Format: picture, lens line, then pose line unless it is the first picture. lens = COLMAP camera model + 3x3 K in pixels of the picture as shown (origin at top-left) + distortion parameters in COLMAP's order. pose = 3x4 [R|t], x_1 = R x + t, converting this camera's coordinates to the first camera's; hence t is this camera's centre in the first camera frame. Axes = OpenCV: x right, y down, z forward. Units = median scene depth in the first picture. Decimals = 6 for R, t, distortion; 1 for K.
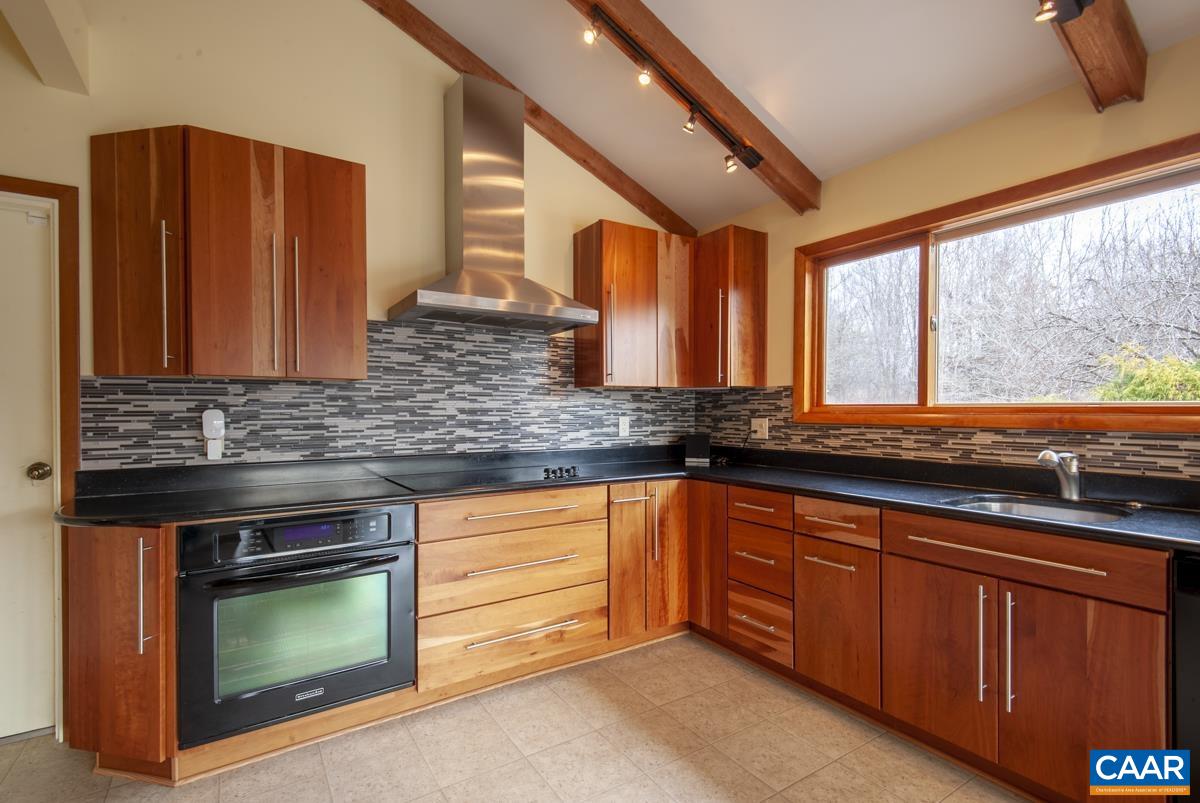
lens RADIAL K [[565.3, 0, 587.2], [0, 565.3, 412.6], [0, 0, 1]] dist [0.025058, -0.010162]
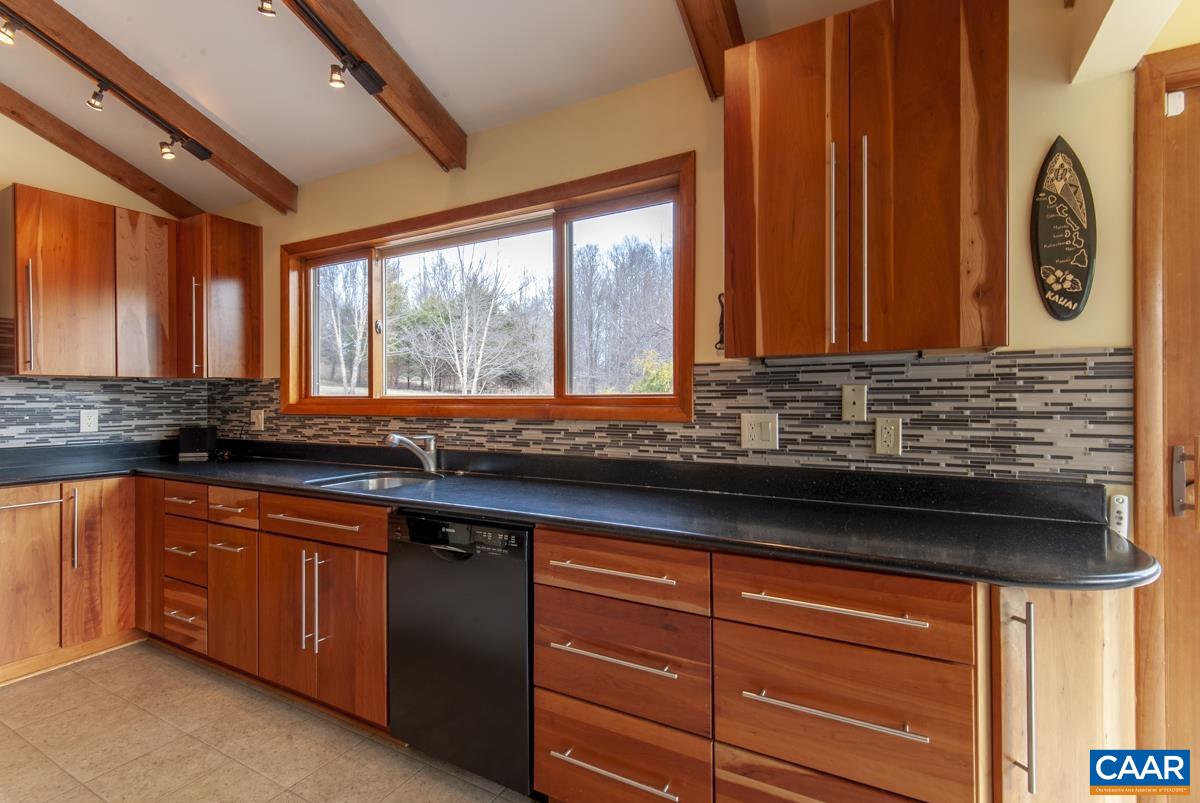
lens RADIAL K [[565.3, 0, 601.8], [0, 565.3, 398.2], [0, 0, 1]] dist [0.025058, -0.010162]
pose [[0.879433, -0.001944, 0.476020, 0.441700], [0.005807, 0.999961, -0.006646, -0.000640], [-0.475988, 0.008609, 0.879410, -0.219628]]
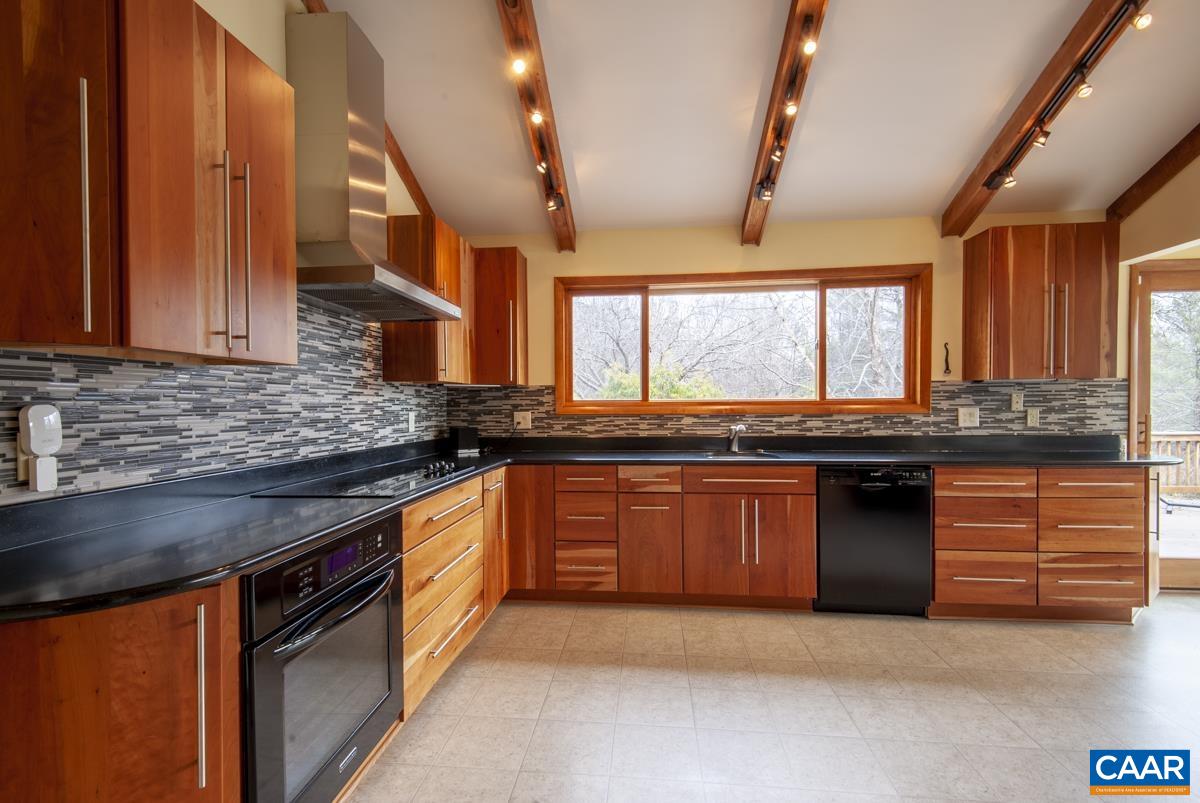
lens RADIAL K [[565.3, 0, 594.4], [0, 565.3, 412.2], [0, 0, 1]] dist [0.025058, -0.010162]
pose [[0.615002, -0.013809, 0.788405, -0.667529], [0.011429, 0.999898, 0.008598, 0.002993], [-0.788443, 0.003723, 0.615097, 0.175729]]
